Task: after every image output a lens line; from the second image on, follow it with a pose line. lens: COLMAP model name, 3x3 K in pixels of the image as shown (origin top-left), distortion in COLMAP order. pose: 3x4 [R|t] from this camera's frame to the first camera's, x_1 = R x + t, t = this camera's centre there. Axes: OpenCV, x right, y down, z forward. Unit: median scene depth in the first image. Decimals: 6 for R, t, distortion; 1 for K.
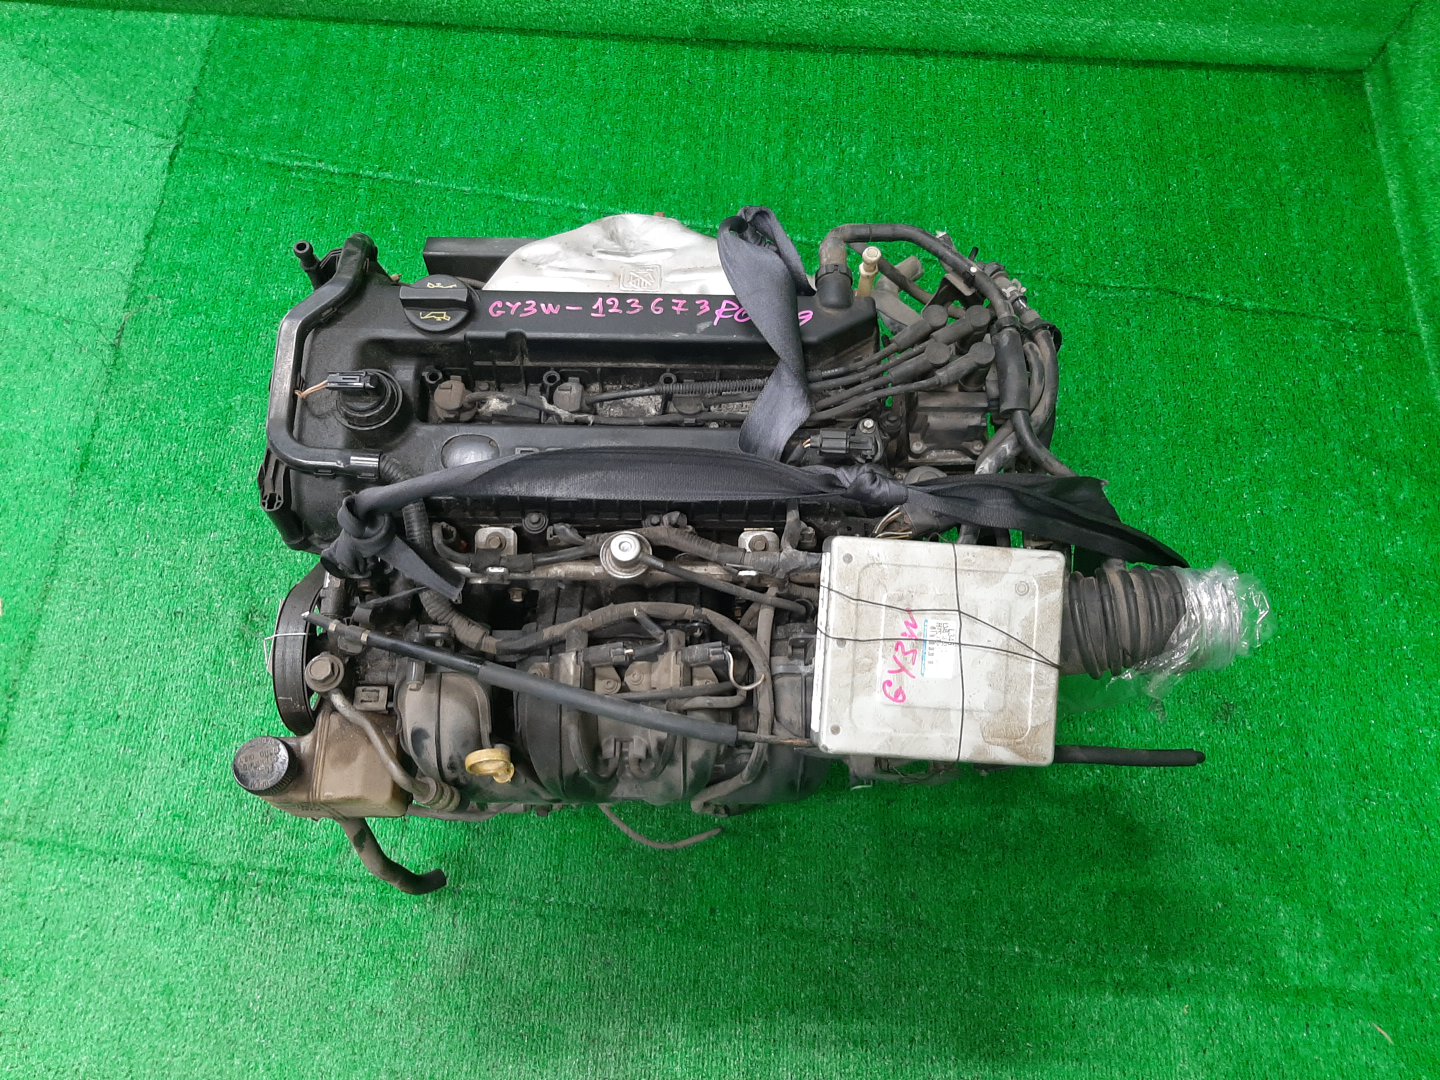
lens RADIAL K [[1121.4, 0, 720.0], [0, 1121.4, 540.0], [0, 0, 1]] dist [0.067498, -0.126744]
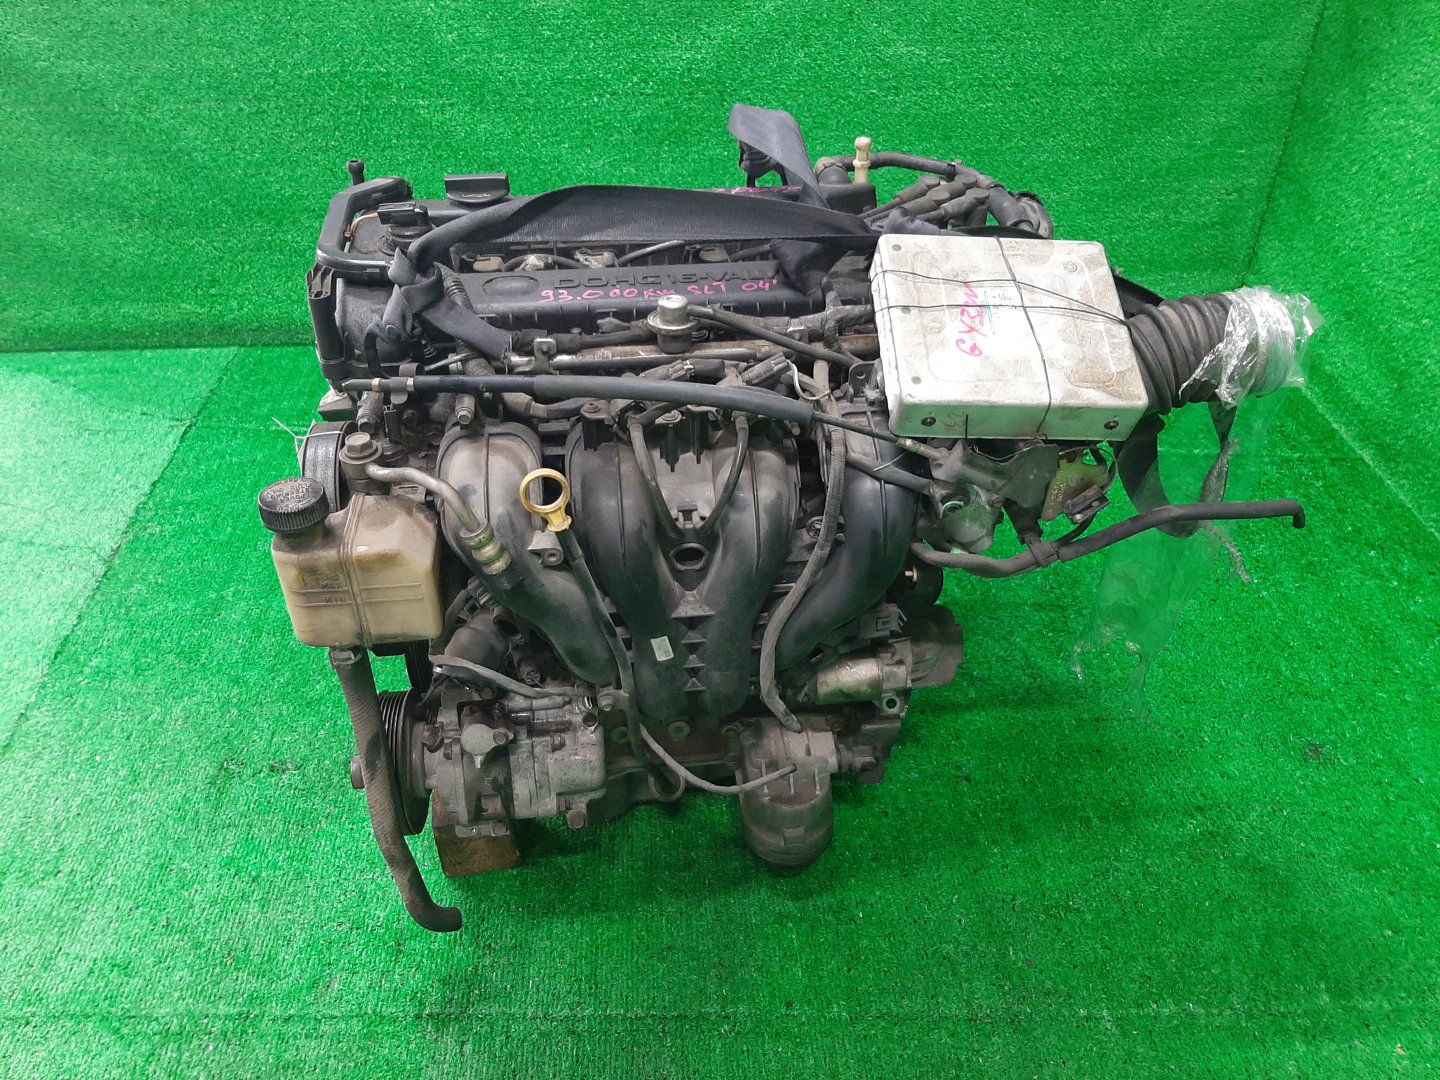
lens RADIAL K [[1121.4, 0, 720.0], [0, 1121.4, 540.0], [0, 0, 1]] dist [0.067498, -0.126744]
pose [[0.994030, -0.085553, 0.067708, -0.082151], [0.107828, 0.865000, -0.490048, 0.436756], [-0.016642, 0.494424, 0.869062, 0.146825]]
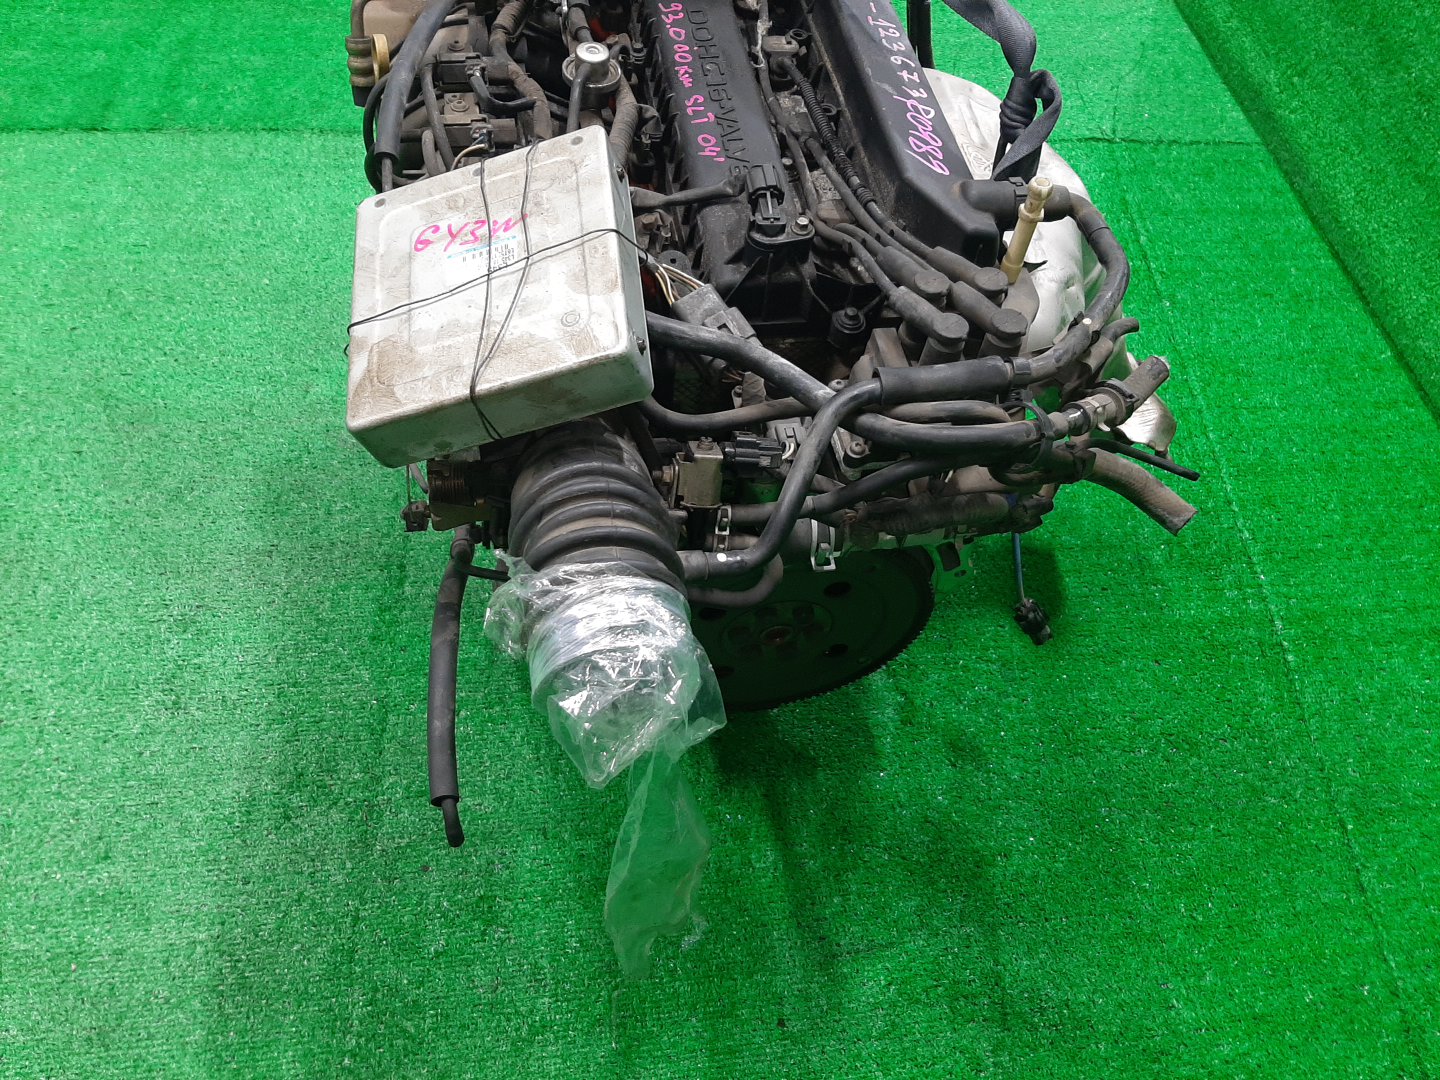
lens RADIAL K [[1121.4, 0, 720.0], [0, 1121.4, 540.0], [0, 0, 1]] dist [0.067498, -0.126744]
pose [[0.184407, 0.818012, -0.544840, 0.475825], [-0.940629, 0.307618, 0.143486, -0.063409], [0.284976, 0.486033, 0.826172, 0.305926]]
